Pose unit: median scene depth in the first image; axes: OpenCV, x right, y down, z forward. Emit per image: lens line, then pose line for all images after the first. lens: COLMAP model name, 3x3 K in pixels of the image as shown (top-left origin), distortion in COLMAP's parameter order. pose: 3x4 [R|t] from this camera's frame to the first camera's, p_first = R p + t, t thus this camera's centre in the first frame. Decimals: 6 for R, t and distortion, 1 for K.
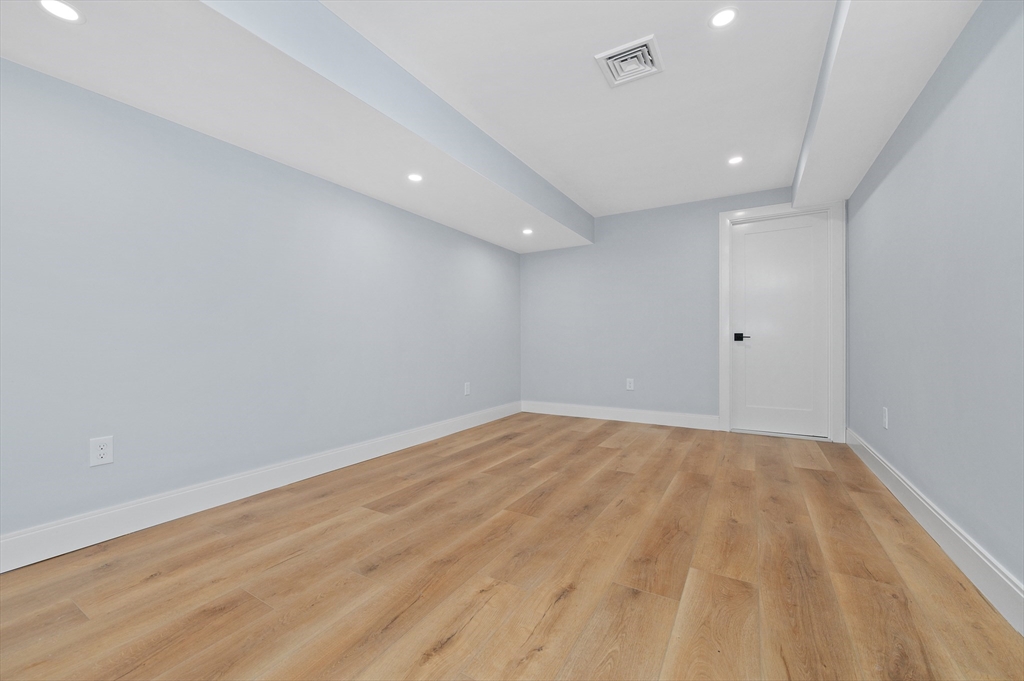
lens RADIAL K [[403.2, 0, 518.2], [0, 403.2, 342.7], [0, 0, 1]] dist [0.001555, -0.000168]
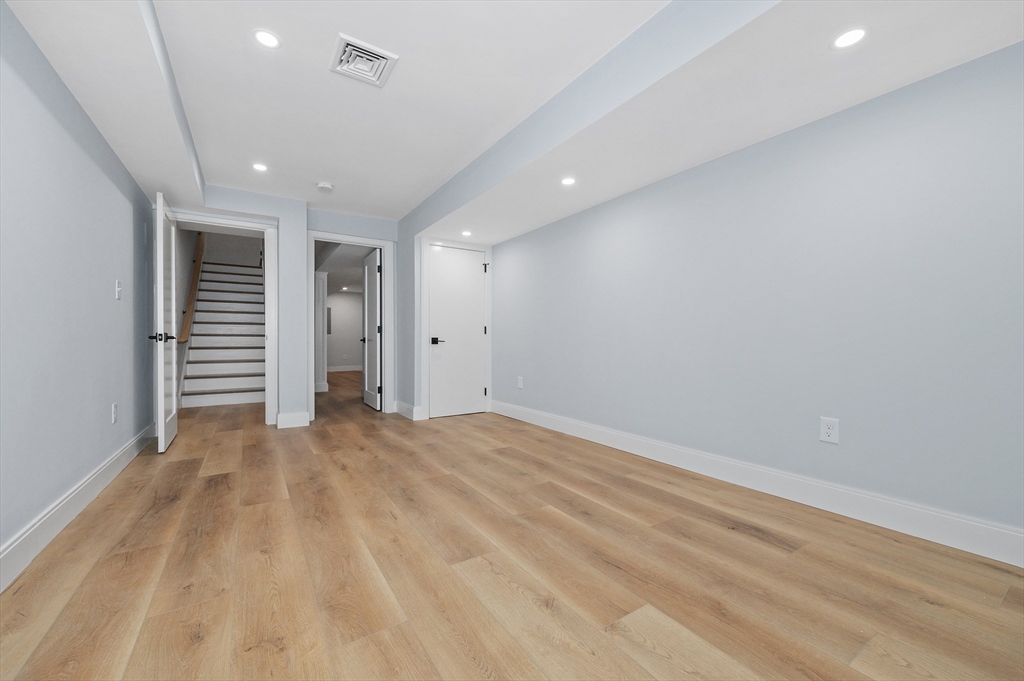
lens RADIAL K [[403.2, 0, 513.6], [0, 403.2, 339.0], [0, 0, 1]] dist [0.001555, -0.000168]
pose [[-0.448025, 0.001579, -0.894020, 0.943589], [-0.000433, 0.999998, 0.001983, -0.004006], [0.894021, 0.001275, -0.448024, 1.647834]]
